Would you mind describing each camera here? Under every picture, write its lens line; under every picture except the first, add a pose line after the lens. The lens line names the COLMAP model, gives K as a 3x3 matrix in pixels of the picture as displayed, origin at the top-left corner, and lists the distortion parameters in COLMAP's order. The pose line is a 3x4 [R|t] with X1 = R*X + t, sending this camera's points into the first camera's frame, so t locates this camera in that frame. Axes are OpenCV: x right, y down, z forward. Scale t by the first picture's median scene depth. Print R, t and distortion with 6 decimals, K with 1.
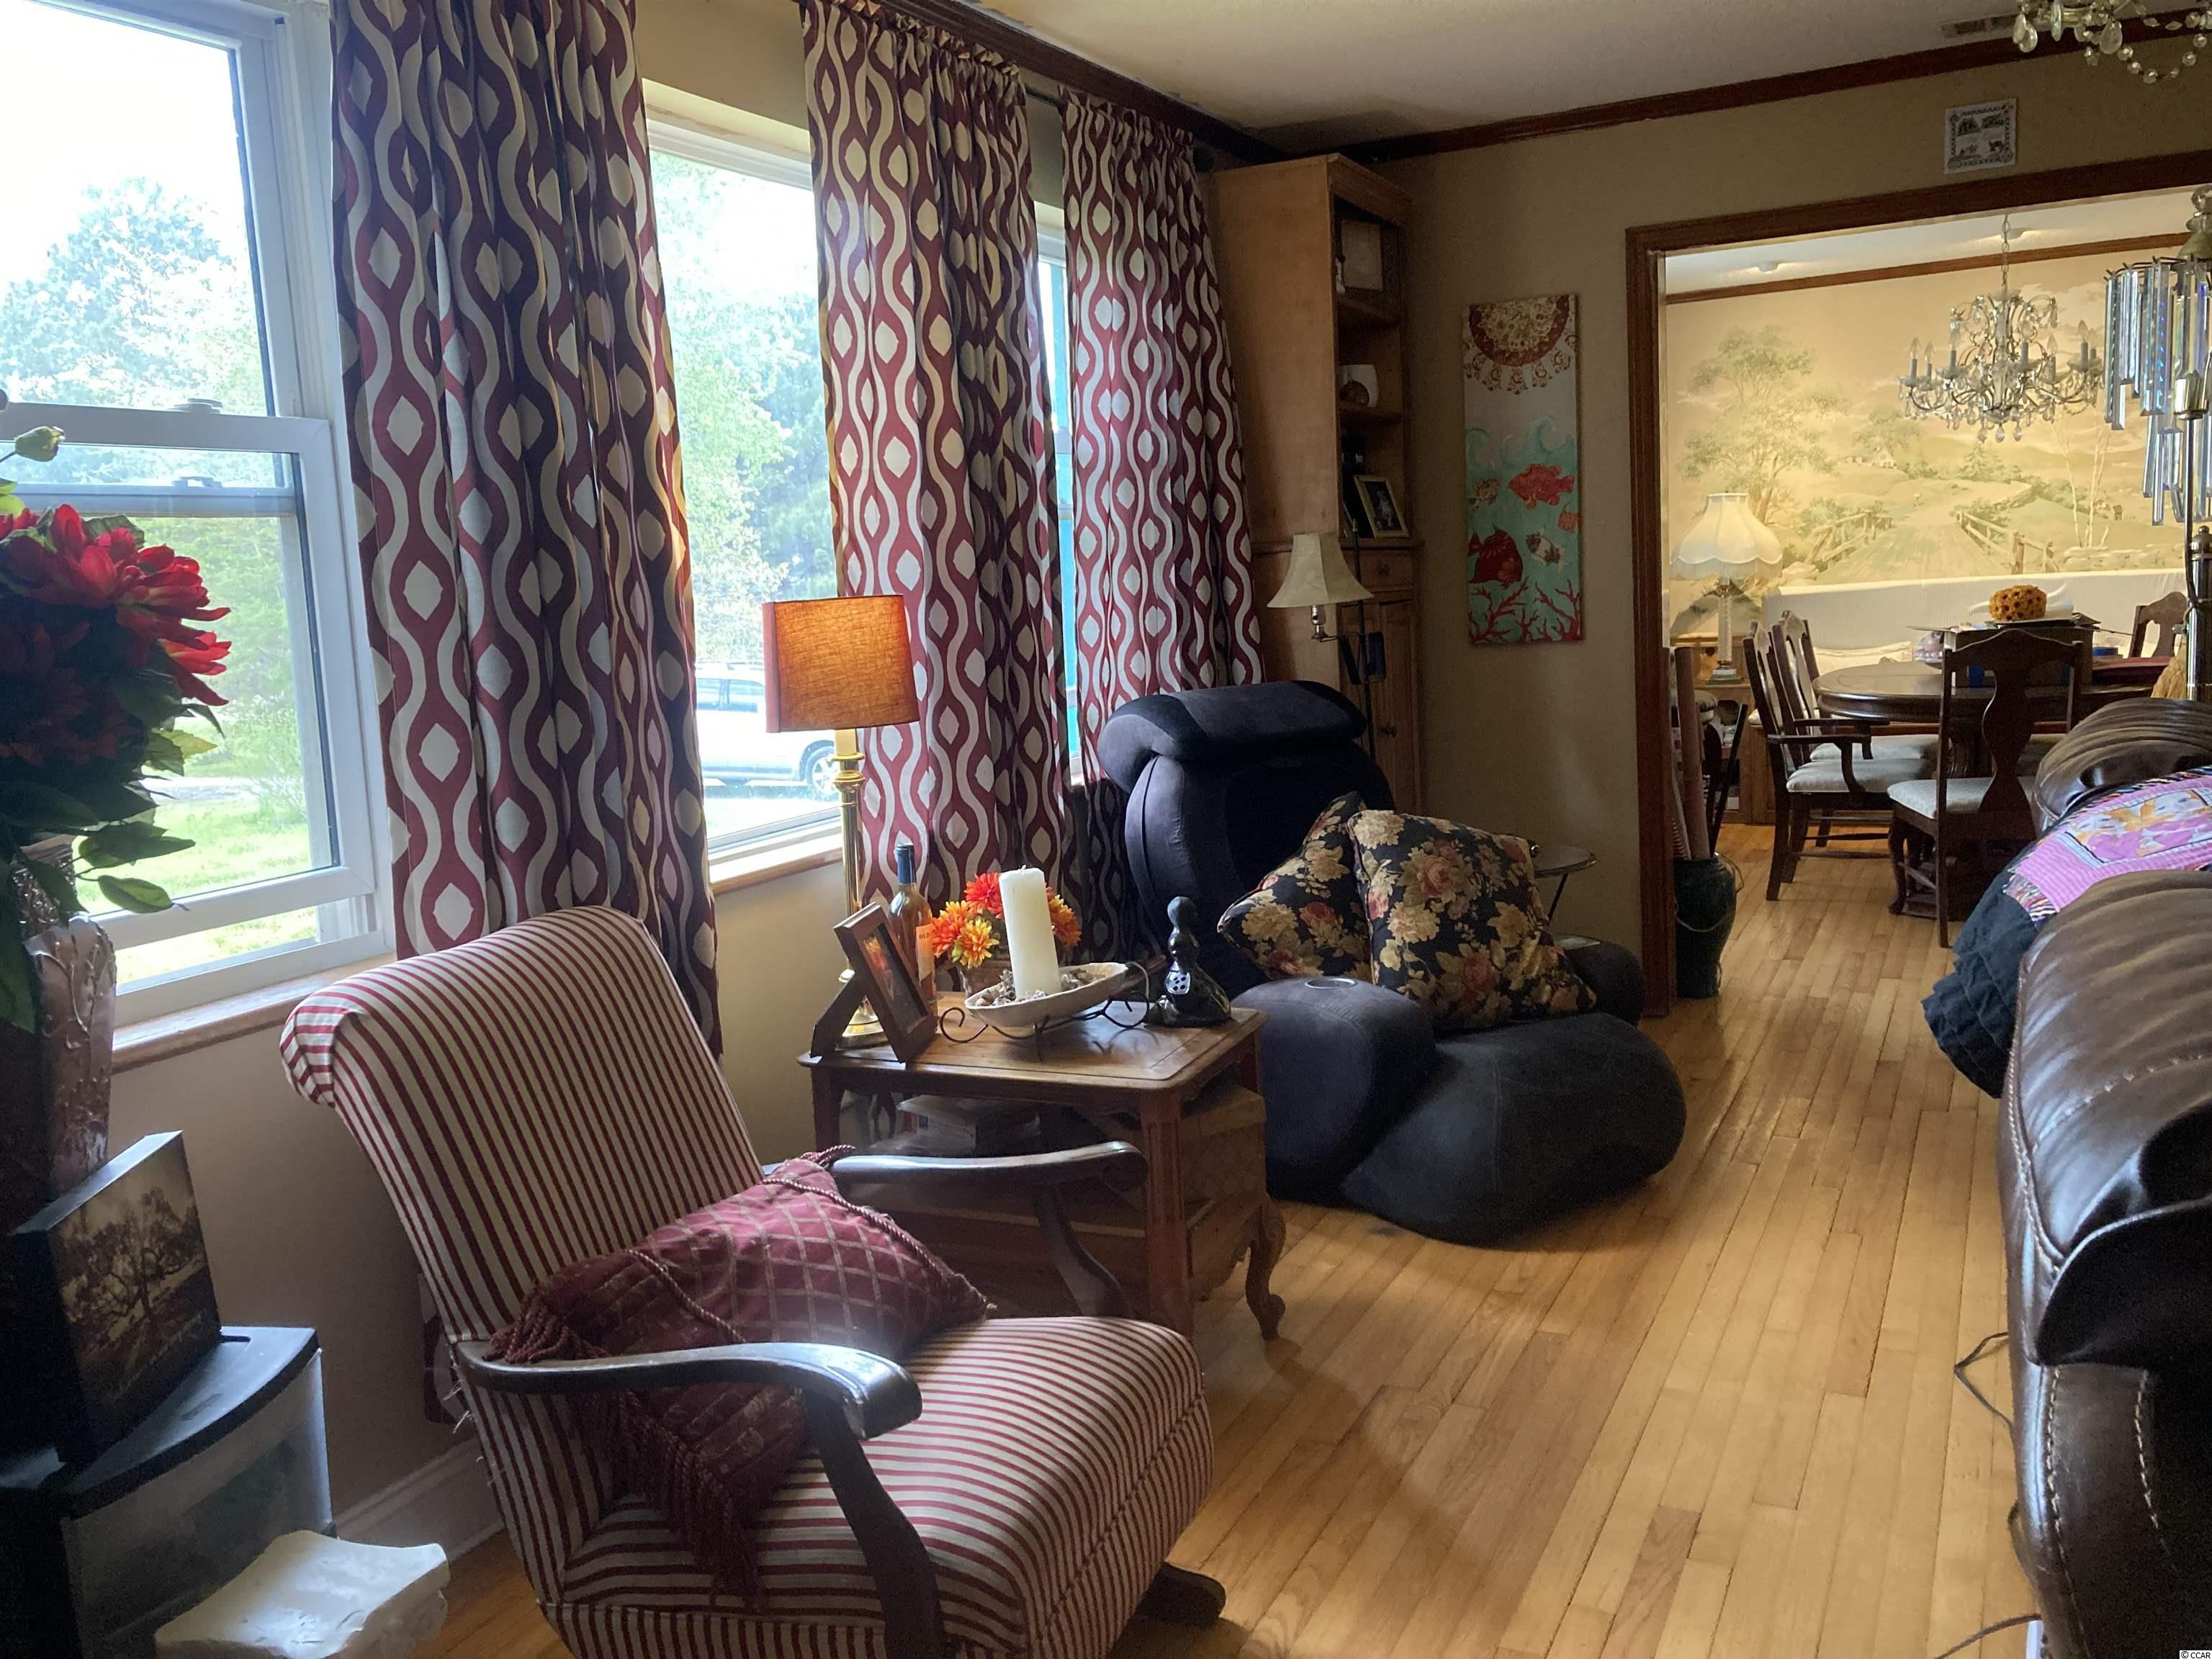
lens RADIAL K [[1738.7, 0, 1108.0], [0, 1738.7, 800.7], [0, 0, 1]] dist [0.016828, -0.011307]
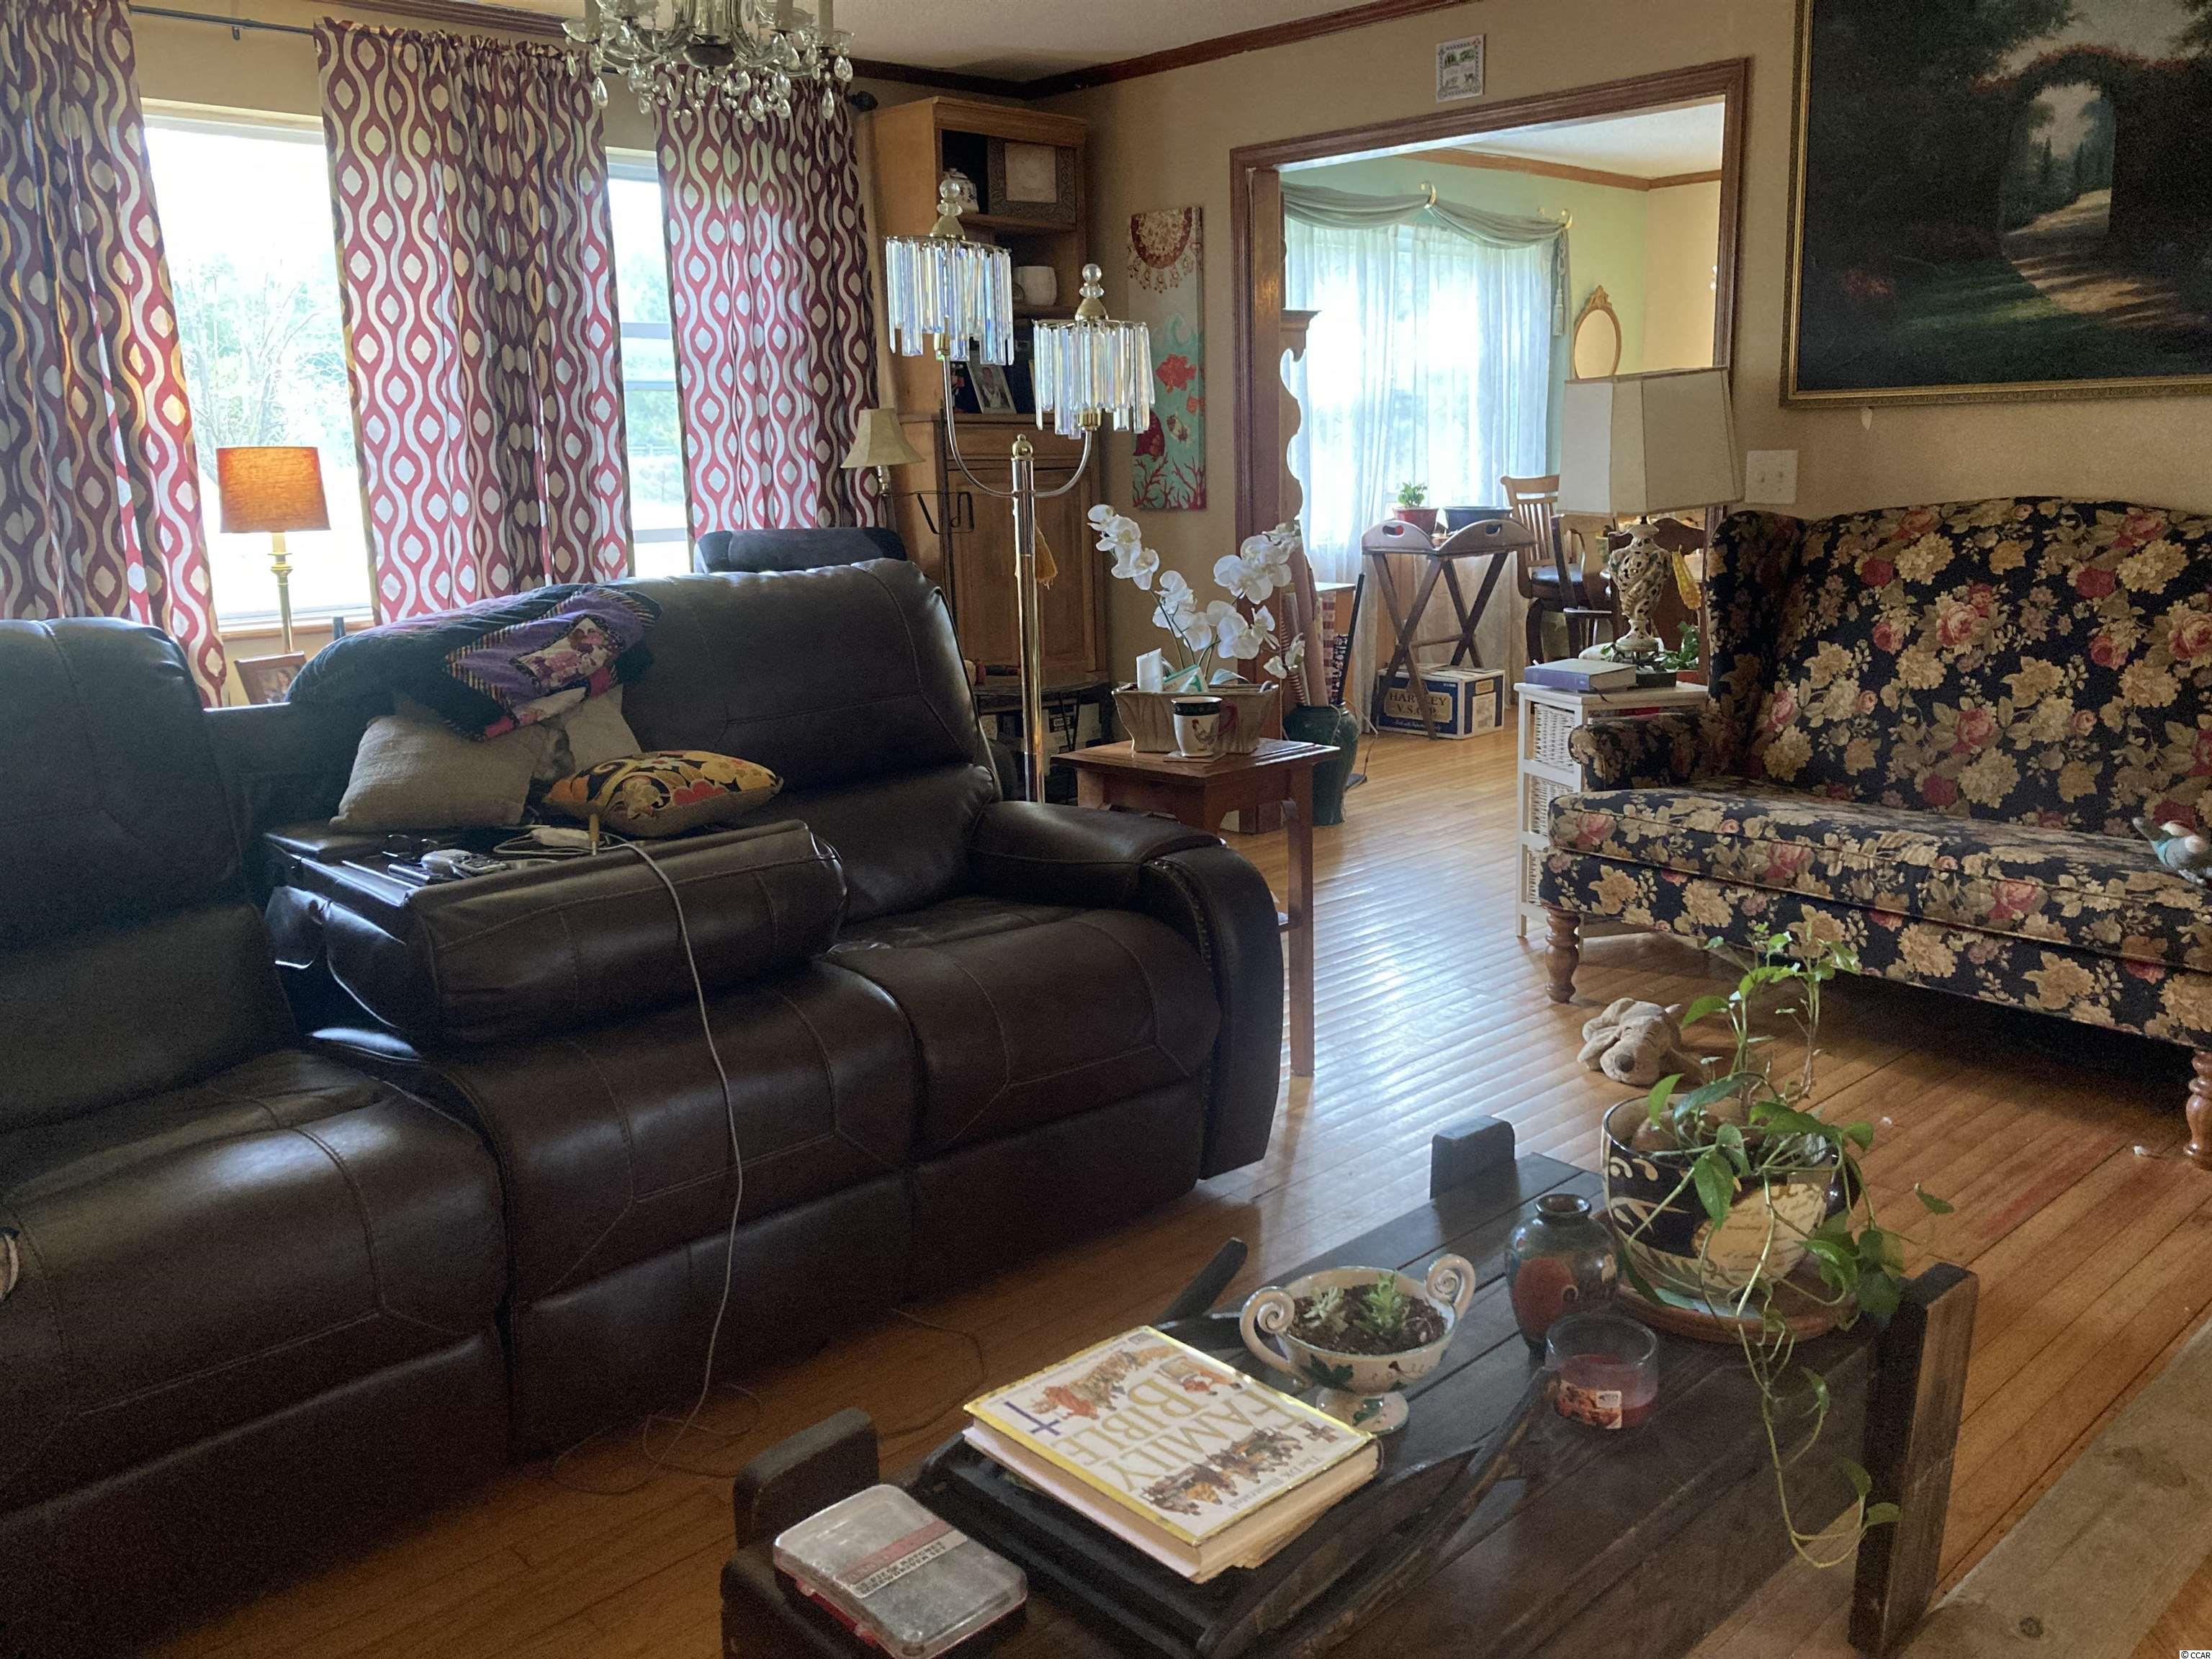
lens RADIAL K [[1770.0, 0, 1145.0], [0, 1770.0, 777.5], [0, 0, 1]] dist [0.022236, 0.007636]
pose [[0.942434, 0.100887, -0.318811, 0.389821], [-0.076932, 0.993243, 0.086890, -0.008849], [0.325423, -0.057362, 0.943827, -0.084805]]
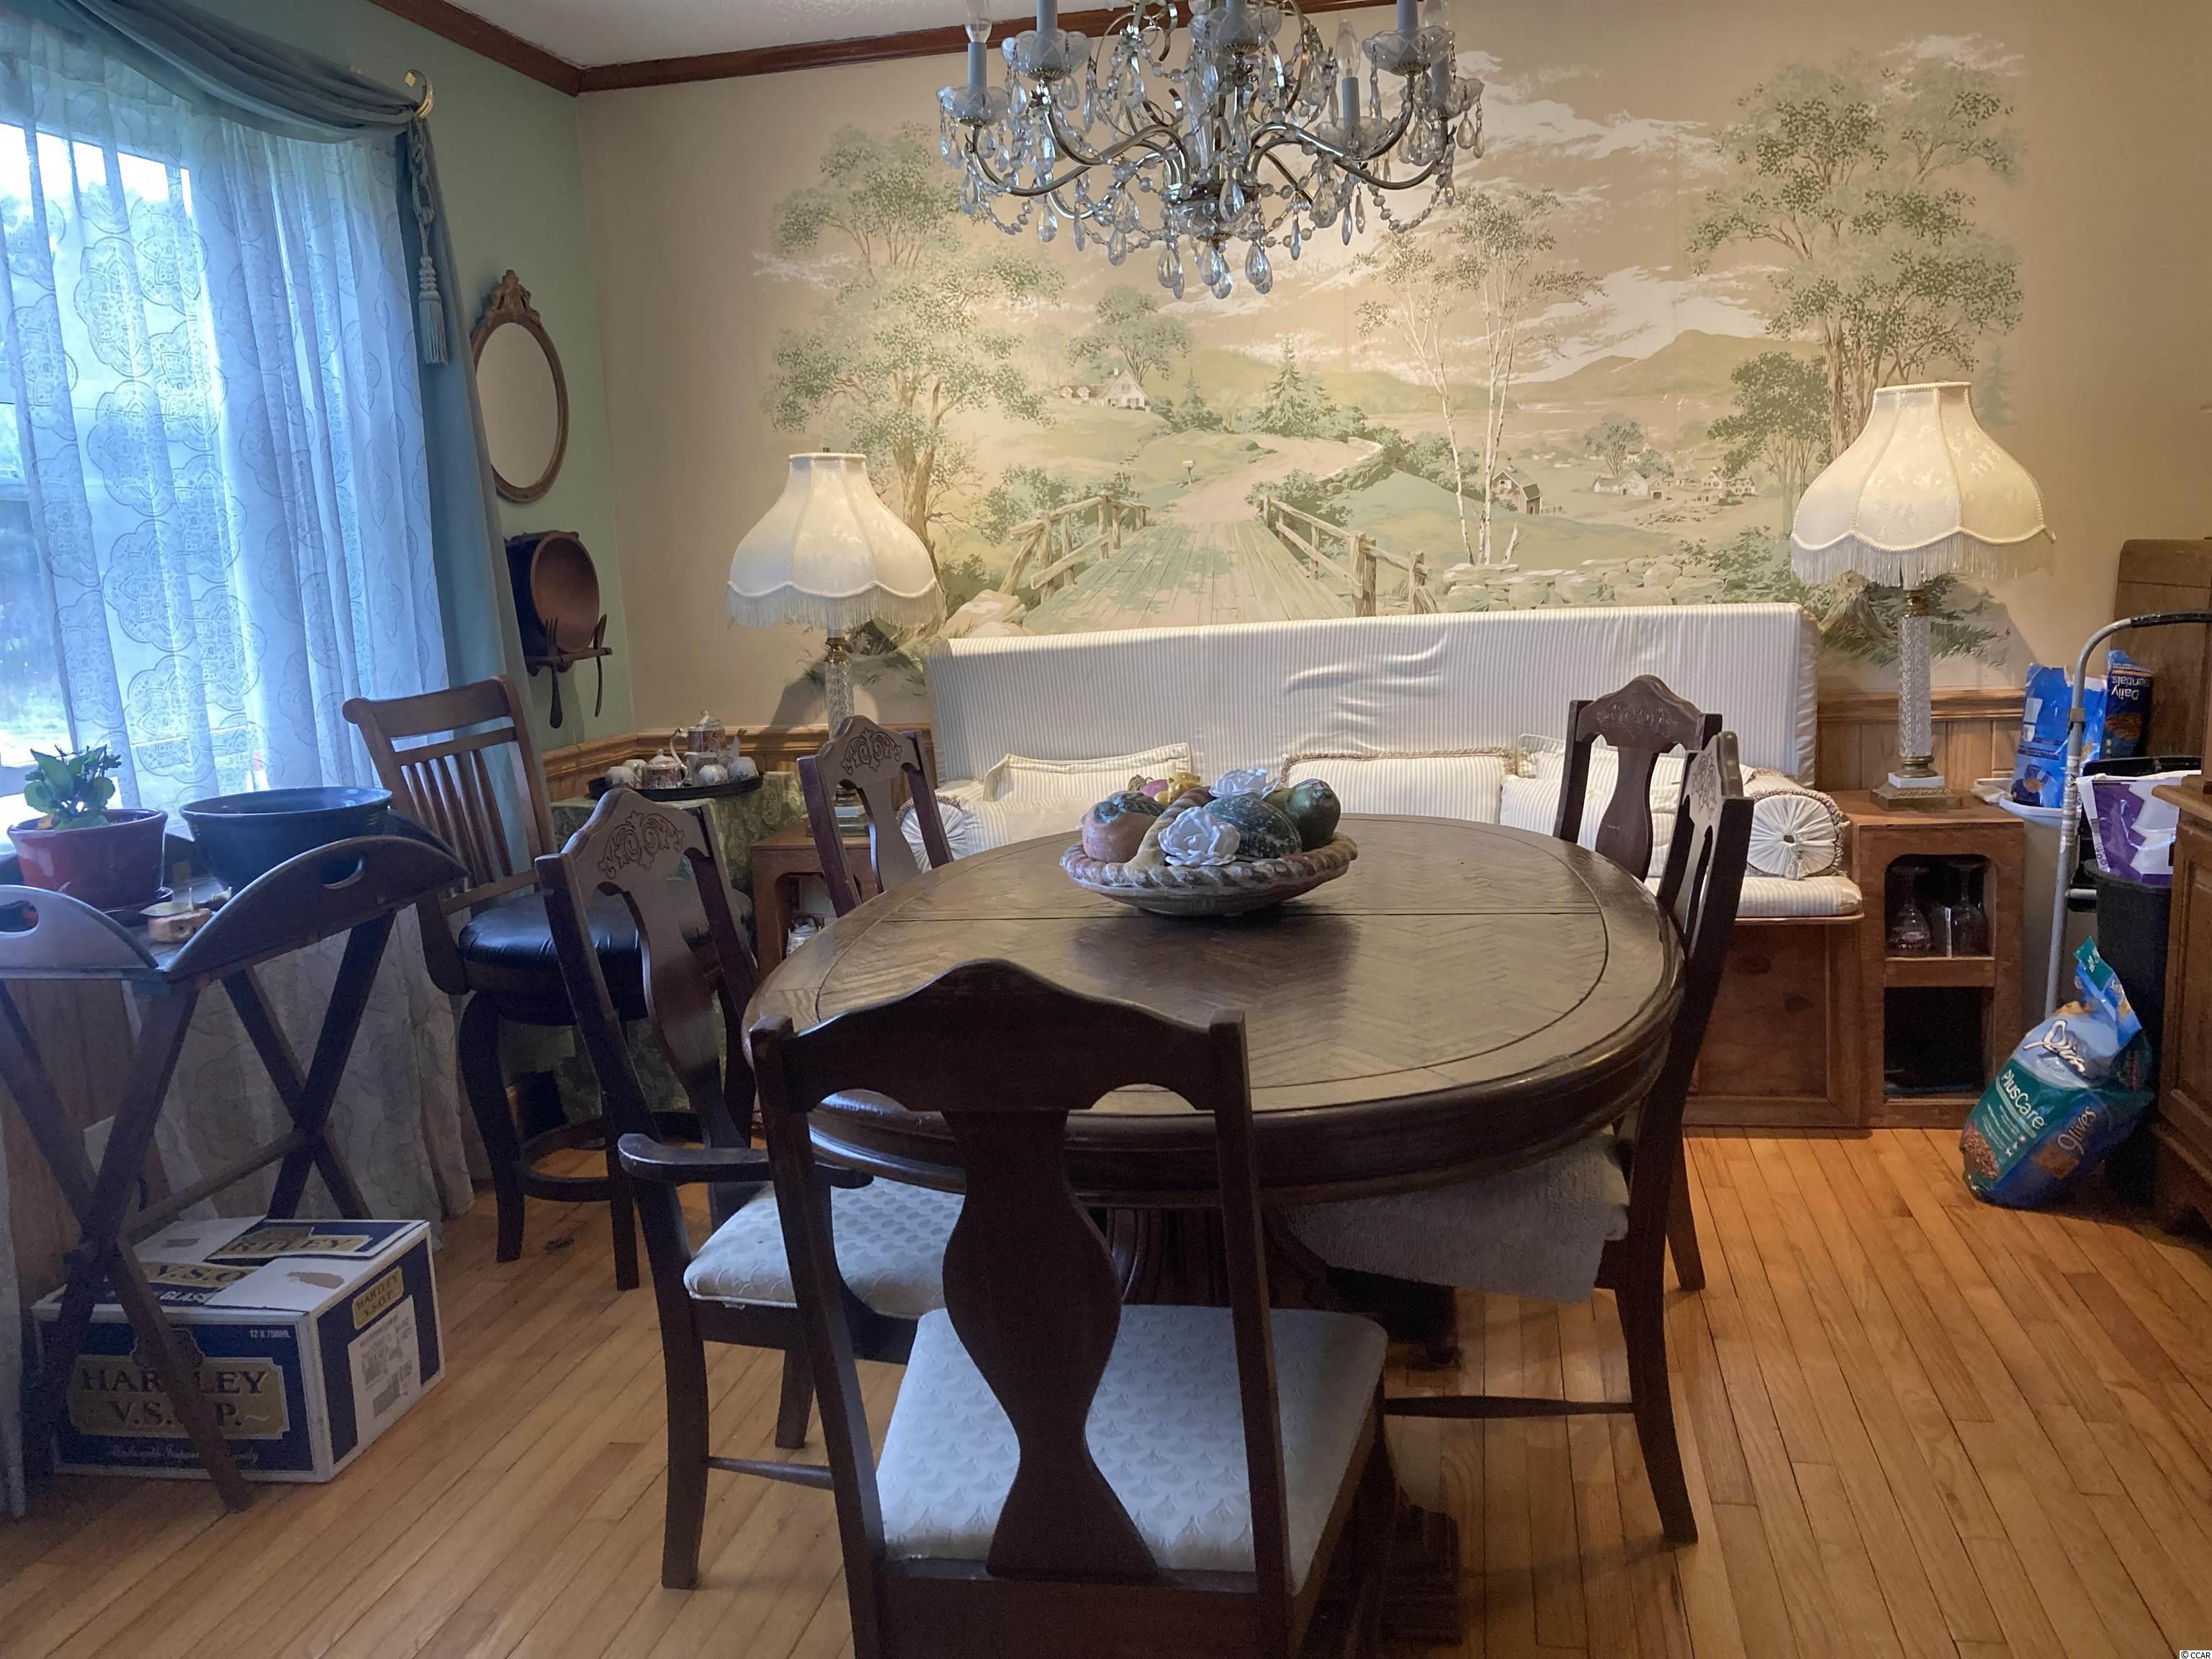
lens RADIAL K [[1738.7, 0, 1108.0], [0, 1738.7, 800.7], [0, 0, 1]] dist [0.016828, -0.011307]
pose [[0.963159, -0.037009, 0.266376, 0.303042], [0.035145, 0.999313, 0.011761, -0.082504], [-0.266628, -0.001965, 0.963798, 0.513496]]
